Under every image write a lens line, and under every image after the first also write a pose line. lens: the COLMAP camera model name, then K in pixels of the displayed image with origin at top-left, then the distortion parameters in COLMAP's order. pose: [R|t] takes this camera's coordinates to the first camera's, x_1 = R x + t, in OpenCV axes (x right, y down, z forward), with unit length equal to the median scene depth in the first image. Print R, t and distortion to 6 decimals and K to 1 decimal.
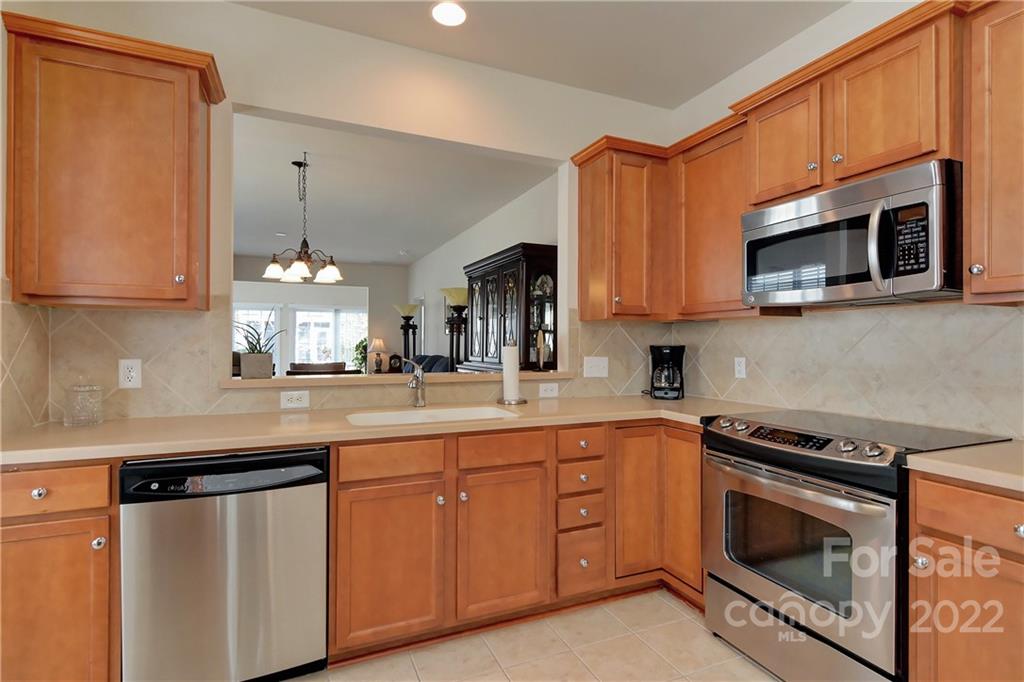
lens RADIAL K [[503.8, 0, 512.0], [0, 503.8, 341.0], [0, 0, 1]] dist [0.001233, -0.000054]
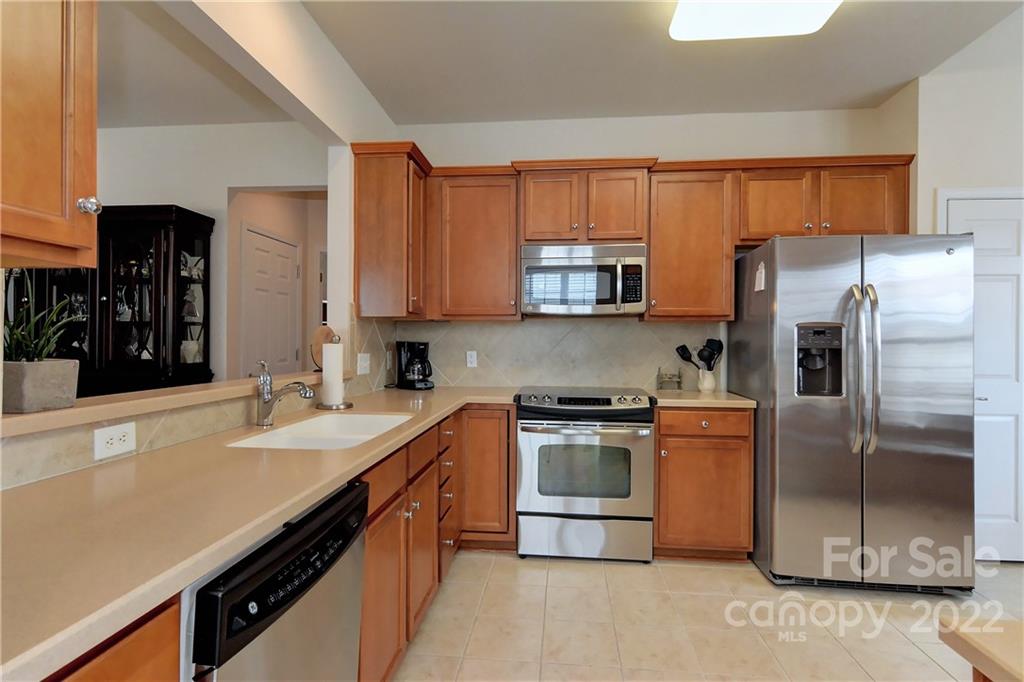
lens RADIAL K [[503.8, 0, 512.0], [0, 503.8, 341.0], [0, 0, 1]] dist [0.001233, -0.000054]
pose [[0.485077, -0.001416, 0.874470, -0.714579], [-0.005652, 0.999973, 0.004755, 0.000559], [-0.874453, -0.007249, 0.485056, 0.347057]]
